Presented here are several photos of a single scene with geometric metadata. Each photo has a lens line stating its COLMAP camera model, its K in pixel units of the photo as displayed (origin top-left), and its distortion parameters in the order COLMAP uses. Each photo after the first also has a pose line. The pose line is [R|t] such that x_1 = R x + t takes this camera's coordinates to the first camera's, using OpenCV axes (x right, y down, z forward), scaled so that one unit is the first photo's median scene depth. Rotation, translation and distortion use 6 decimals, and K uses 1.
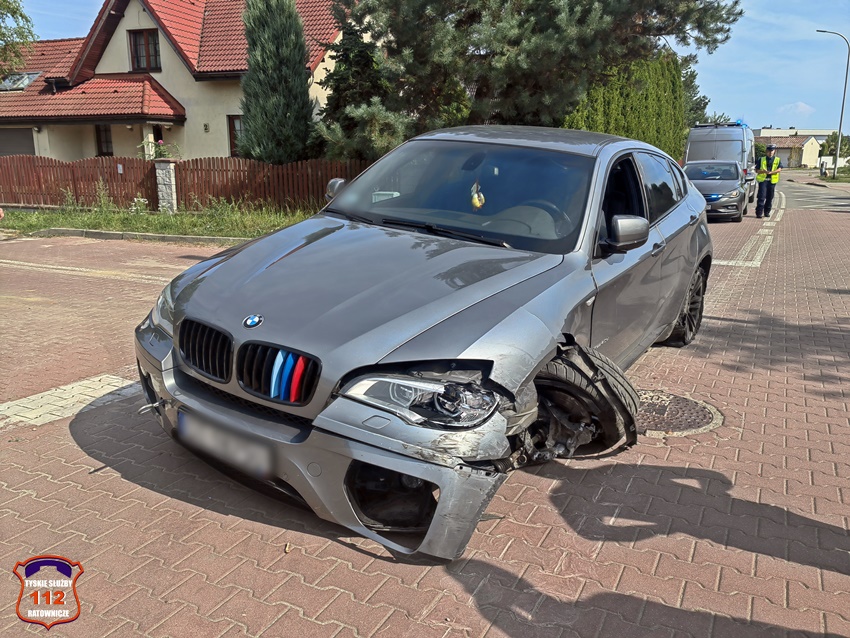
lens RADIAL K [[647.9, 0, 425.0], [0, 647.9, 319.0], [0, 0, 1]] dist [0.000888, 0.001638]
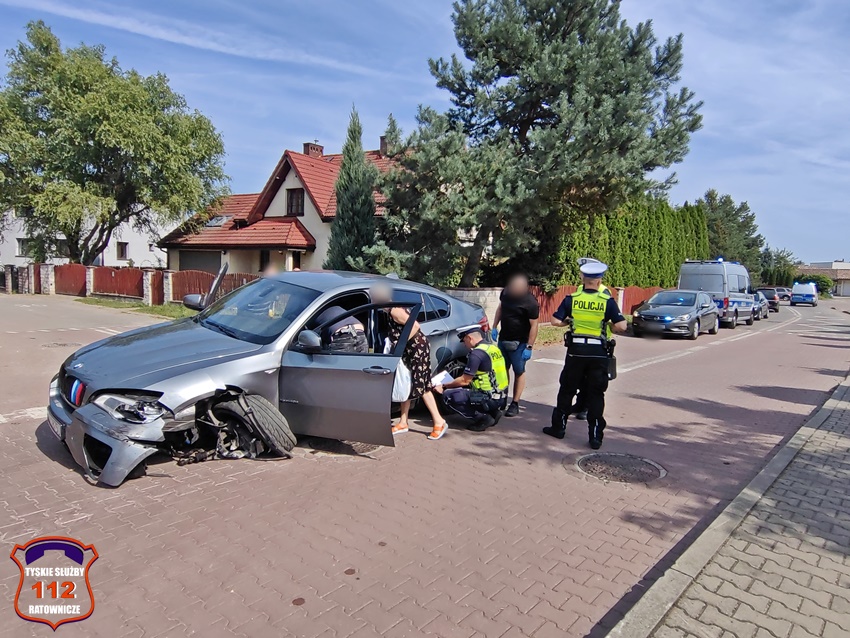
lens RADIAL K [[524.8, 0, 425.0], [0, 524.8, 319.0], [0, 0, 1]] dist [-0.002044, -0.000341]
pose [[0.975580, 0.048263, -0.214277, 0.129630], [-0.081876, 0.985156, -0.150879, 0.002005], [0.203815, 0.164738, 0.965050, -0.046293]]
